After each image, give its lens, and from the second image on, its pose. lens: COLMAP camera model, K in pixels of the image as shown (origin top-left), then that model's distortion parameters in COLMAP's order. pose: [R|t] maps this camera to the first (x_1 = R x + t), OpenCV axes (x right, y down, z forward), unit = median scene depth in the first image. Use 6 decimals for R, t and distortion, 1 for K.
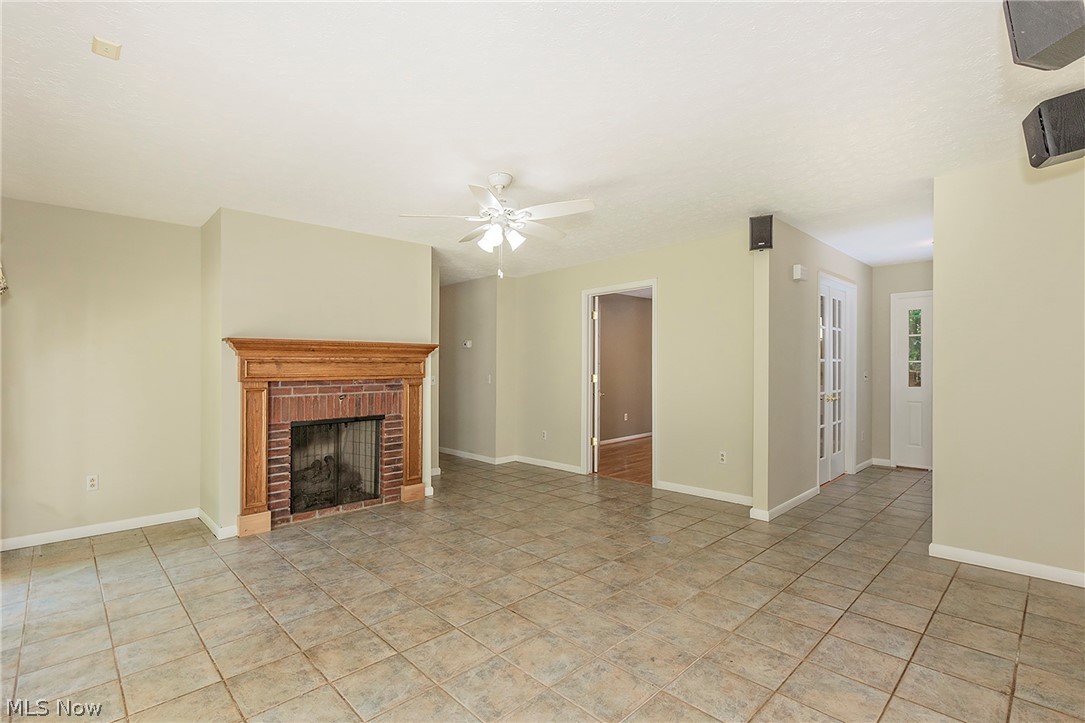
lens RADIAL K [[504.2, 0, 546.8], [0, 504.2, 367.9], [0, 0, 1]] dist [0.005267, -0.001944]
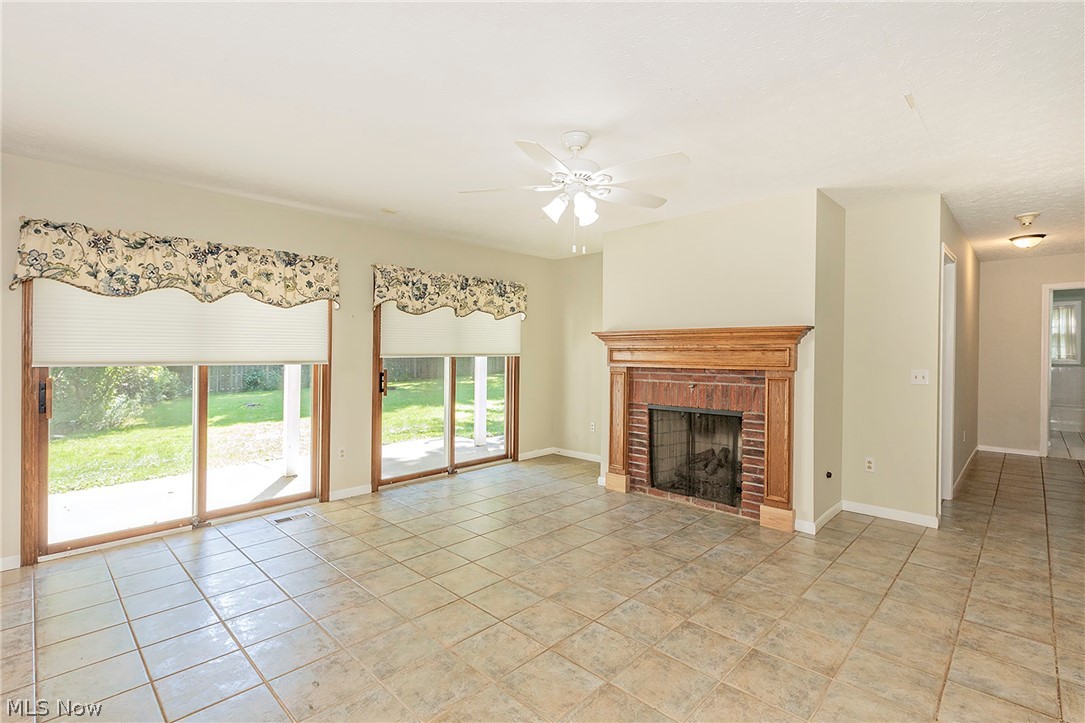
lens RADIAL K [[504.2, 0, 540.3], [0, 504.2, 347.7], [0, 0, 1]] dist [0.005267, -0.001944]
pose [[0.000102, -0.006236, -0.999981, 0.588731], [0.001263, 0.999980, -0.006235, -0.010585], [0.999999, -0.001263, 0.000110, 0.738144]]
